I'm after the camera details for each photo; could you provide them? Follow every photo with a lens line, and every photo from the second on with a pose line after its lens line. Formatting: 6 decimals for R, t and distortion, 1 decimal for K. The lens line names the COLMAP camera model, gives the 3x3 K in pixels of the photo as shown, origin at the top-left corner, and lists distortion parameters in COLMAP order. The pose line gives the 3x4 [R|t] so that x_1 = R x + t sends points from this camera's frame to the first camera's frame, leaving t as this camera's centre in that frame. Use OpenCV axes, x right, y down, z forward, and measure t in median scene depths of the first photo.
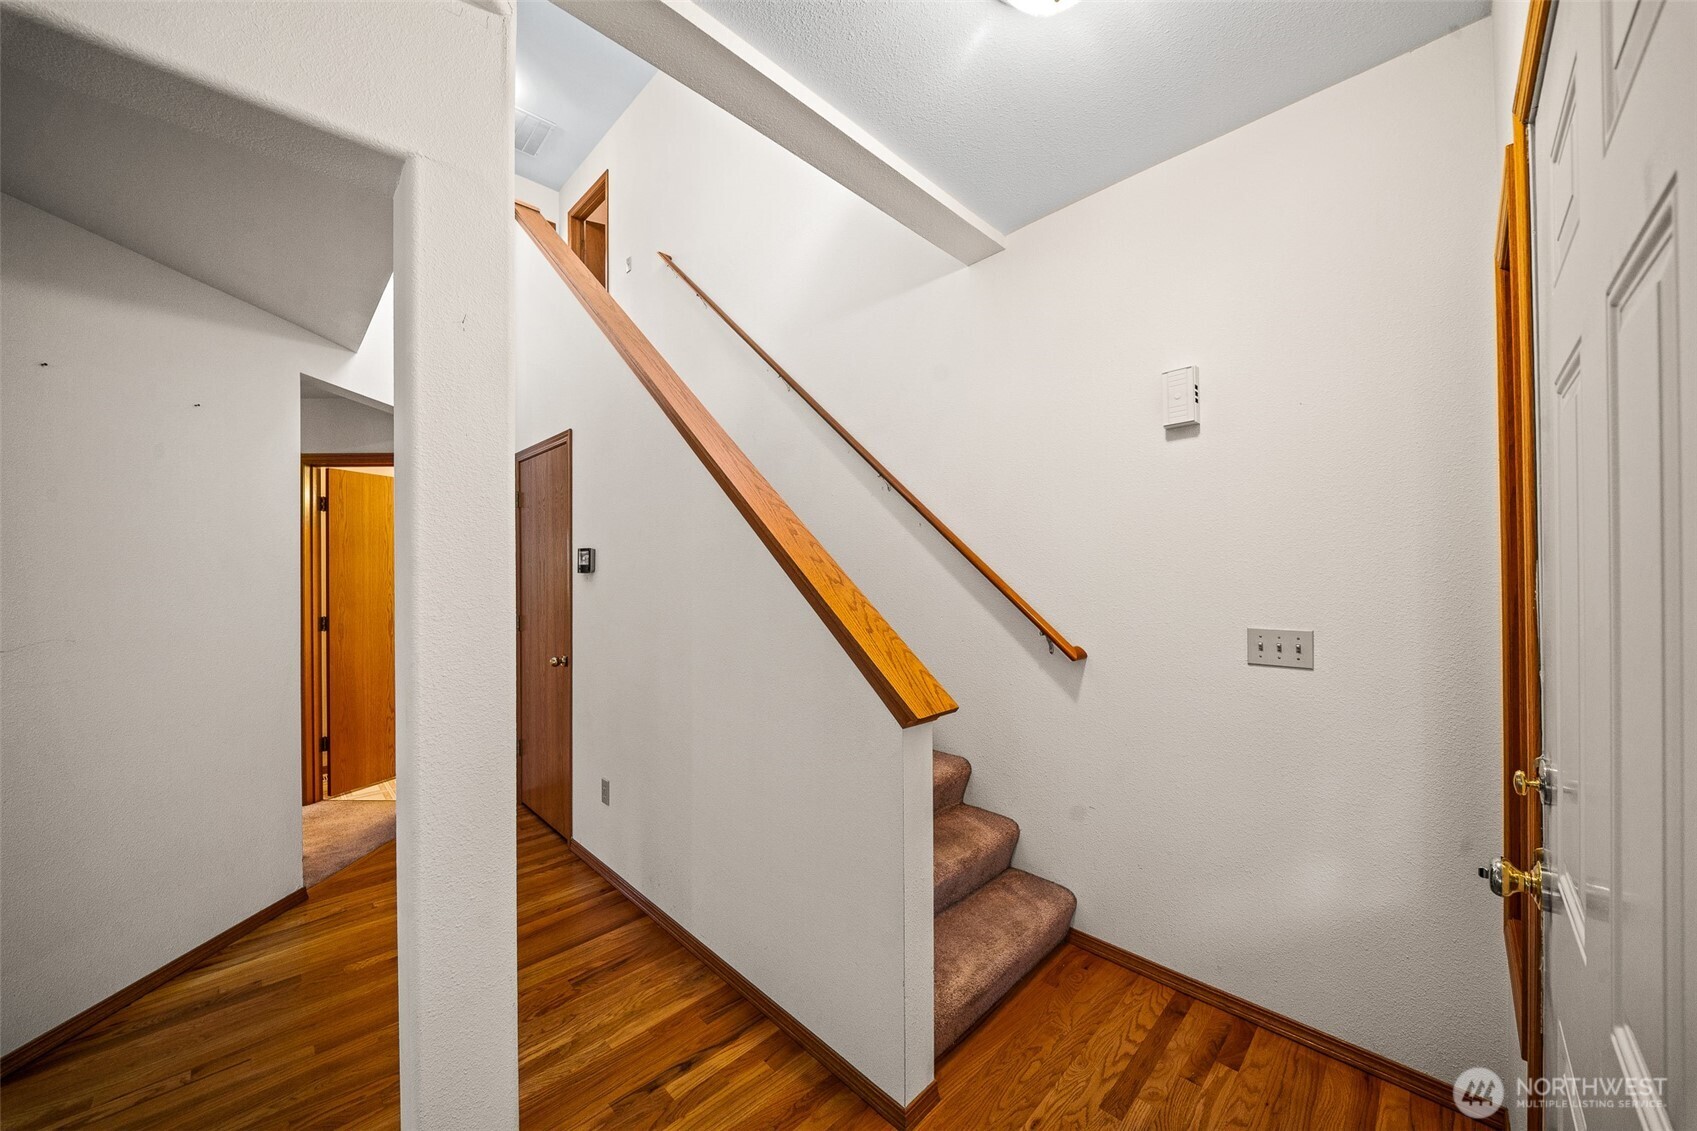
lens RADIAL K [[597.3, 0, 855.6], [0, 597.3, 569.6], [0, 0, 1]] dist [0.007264, -0.004236]
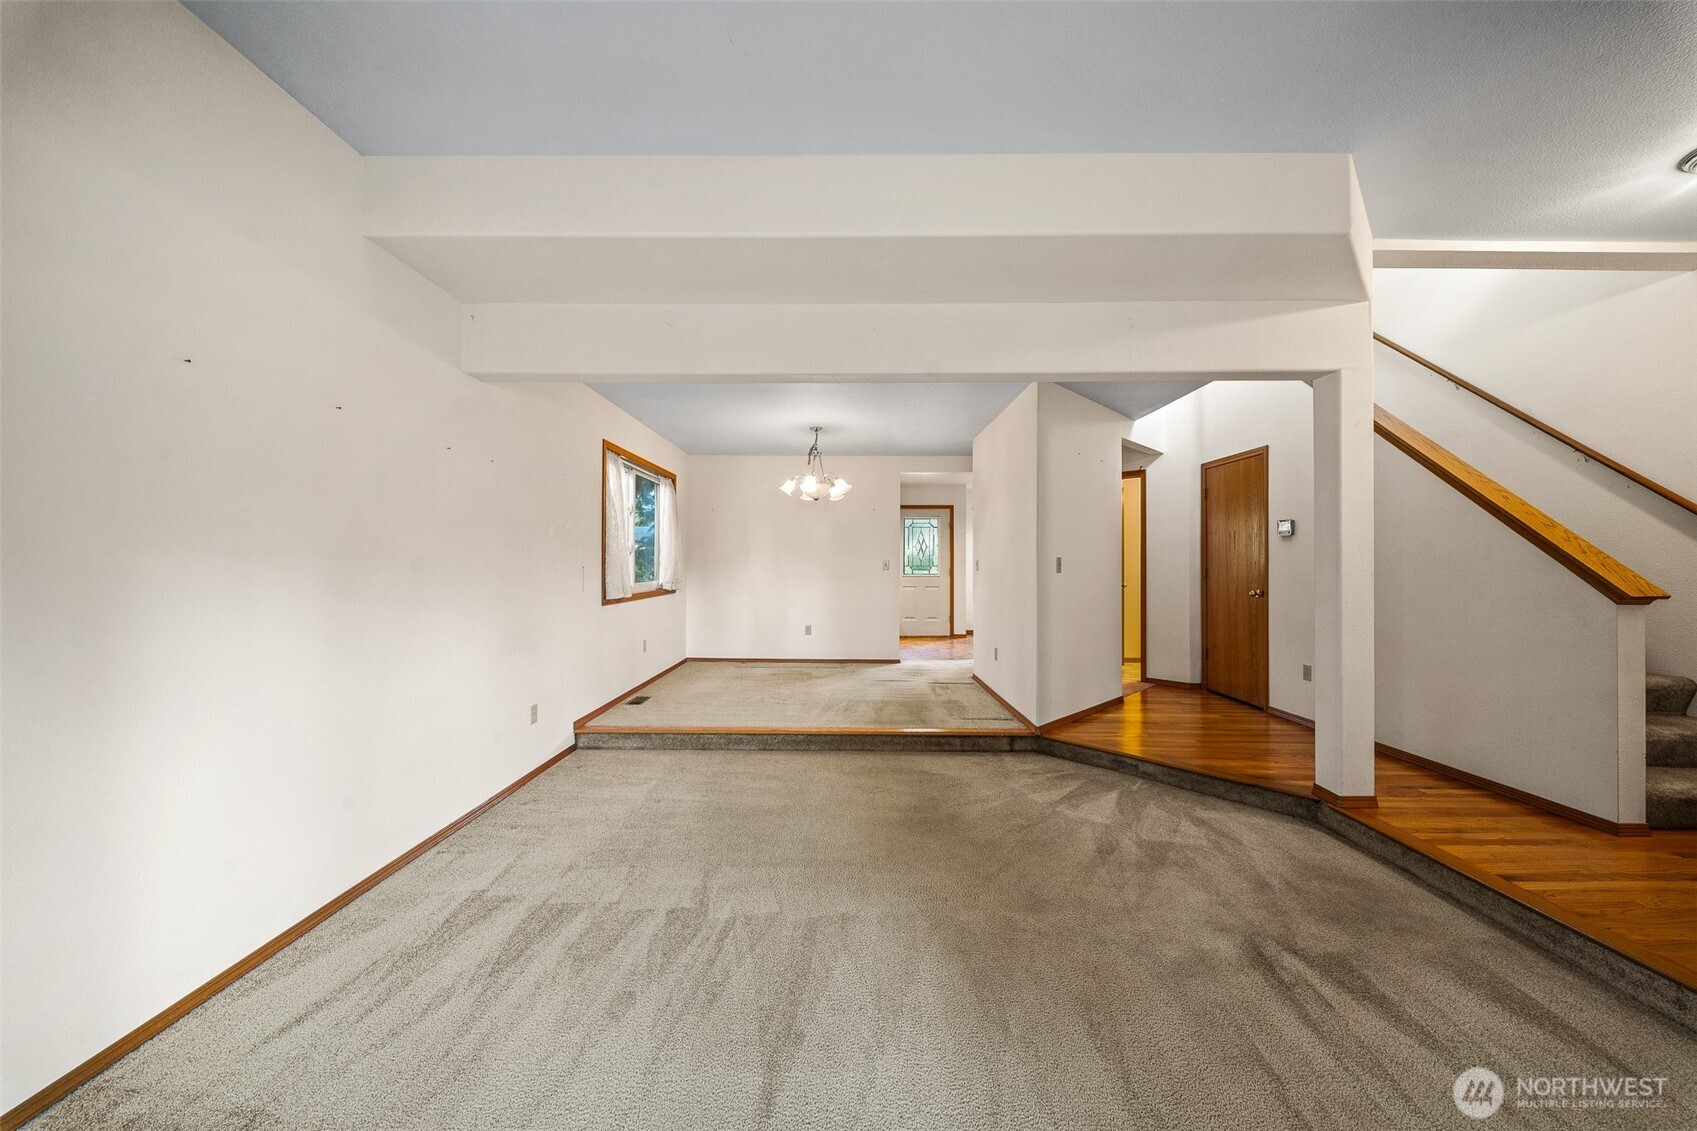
lens RADIAL K [[597.3, 0, 848.3], [0, 597.3, 558.4], [0, 0, 1]] dist [0.007264, -0.004236]
pose [[0.697918, -0.001985, -0.716175, -0.180793], [-0.002164, 0.999986, -0.004881, 0.111397], [0.716174, 0.004956, 0.697904, -1.381796]]
